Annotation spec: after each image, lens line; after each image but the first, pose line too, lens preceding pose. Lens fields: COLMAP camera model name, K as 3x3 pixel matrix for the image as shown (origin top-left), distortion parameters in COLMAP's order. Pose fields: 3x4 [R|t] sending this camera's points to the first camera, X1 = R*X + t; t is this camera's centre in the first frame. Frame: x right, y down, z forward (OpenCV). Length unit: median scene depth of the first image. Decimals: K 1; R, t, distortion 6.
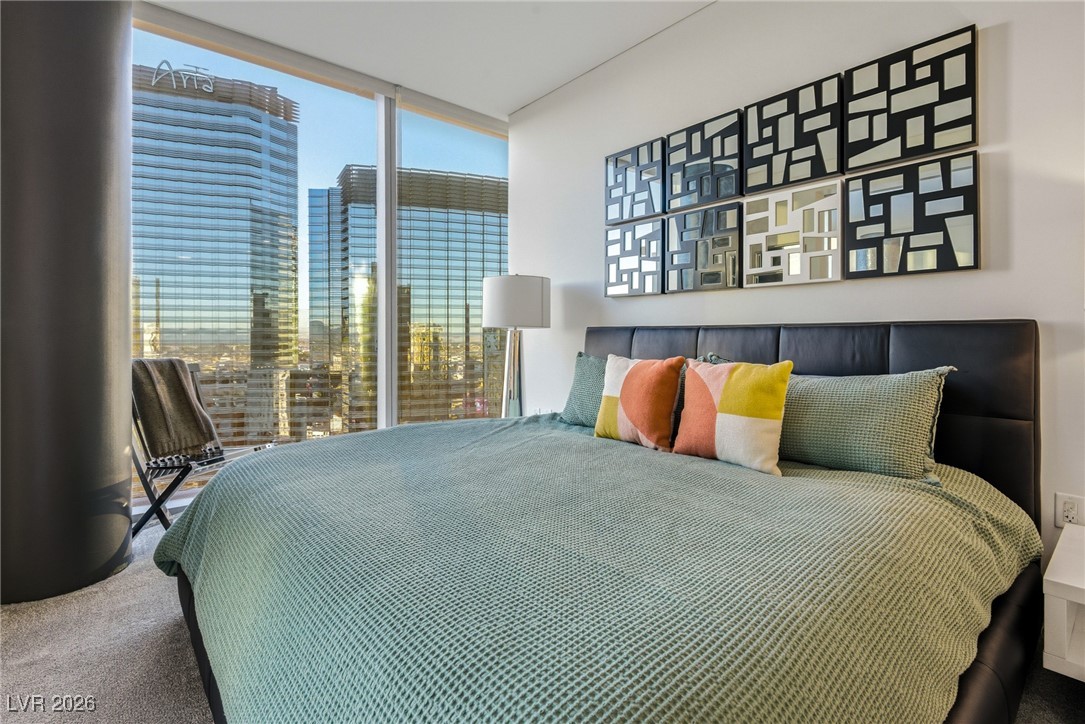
lens RADIAL K [[490.8, 0, 530.3], [0, 490.8, 338.2], [0, 0, 1]] dist [-0.007372, -0.002131]
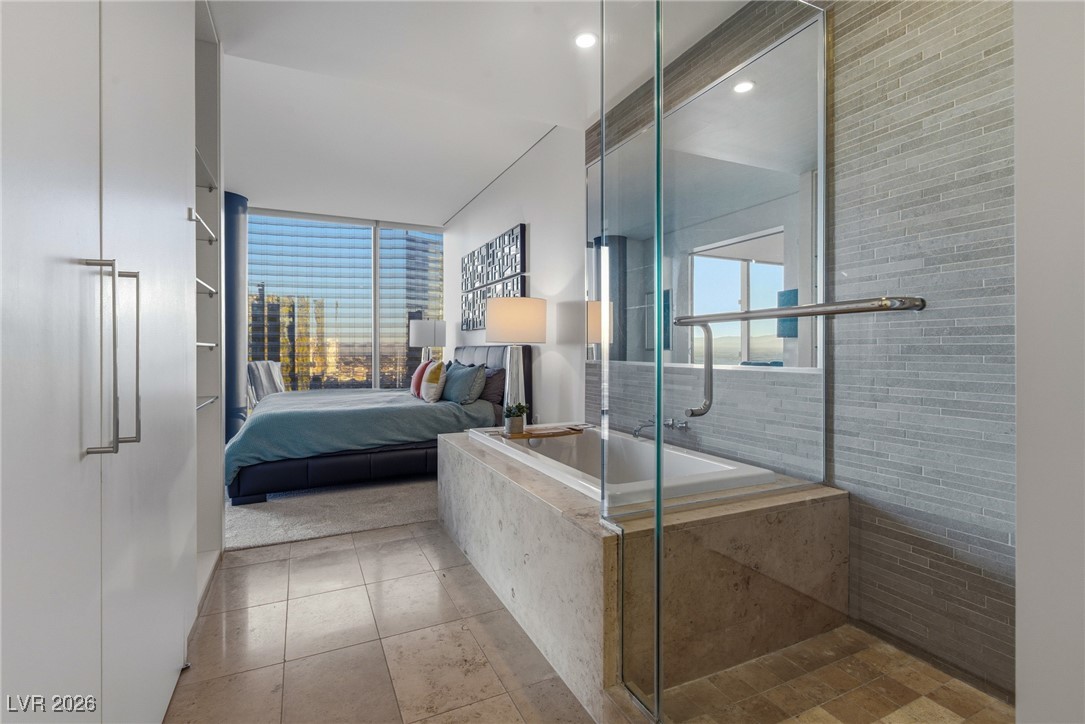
lens RADIAL K [[490.8, 0, 520.8], [0, 490.8, 347.5], [0, 0, 1]] dist [-0.007372, -0.002131]
pose [[0.955479, -0.000351, -0.295058, 0.911190], [-0.002299, 0.999960, -0.008635, 0.029398], [0.295049, 0.008929, 0.955440, -0.678663]]
